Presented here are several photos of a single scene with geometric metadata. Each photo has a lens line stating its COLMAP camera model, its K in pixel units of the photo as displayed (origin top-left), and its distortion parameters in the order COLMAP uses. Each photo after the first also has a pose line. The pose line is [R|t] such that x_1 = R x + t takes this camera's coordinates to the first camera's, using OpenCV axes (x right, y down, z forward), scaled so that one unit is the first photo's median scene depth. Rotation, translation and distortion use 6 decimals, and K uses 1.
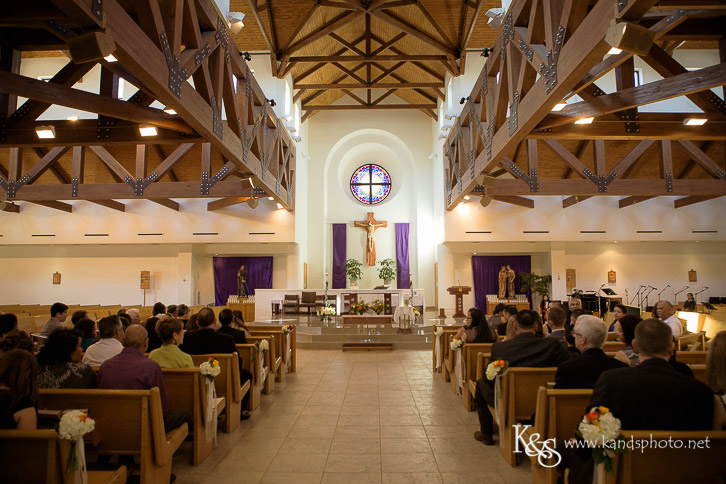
lens RADIAL K [[496.2, 0, 363.0], [0, 496.2, 242.0], [0, 0, 1]] dist [-0.000003, -0.000066]
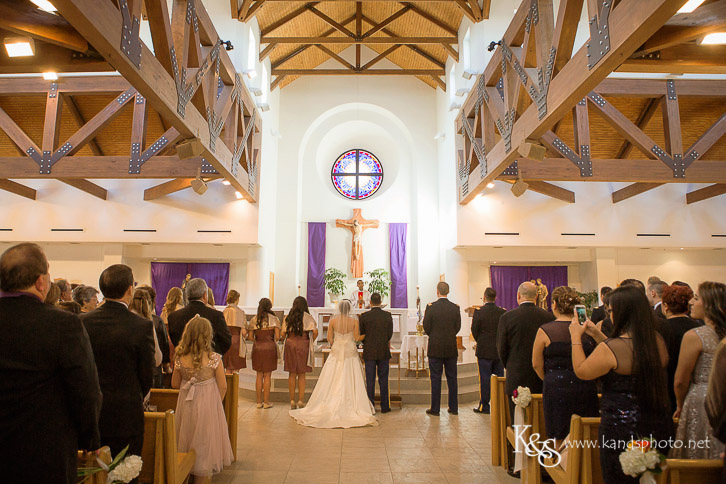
lens RADIAL K [[506.3, 0, 336.5], [0, 506.3, 231.3], [0, 0, 1]] dist [-0.036914, 0.000800]
pose [[0.999896, 0.013848, -0.003984, -0.015610], [-0.014046, 0.998388, -0.054989, 0.022422], [0.003216, 0.055039, 0.998479, 0.237283]]
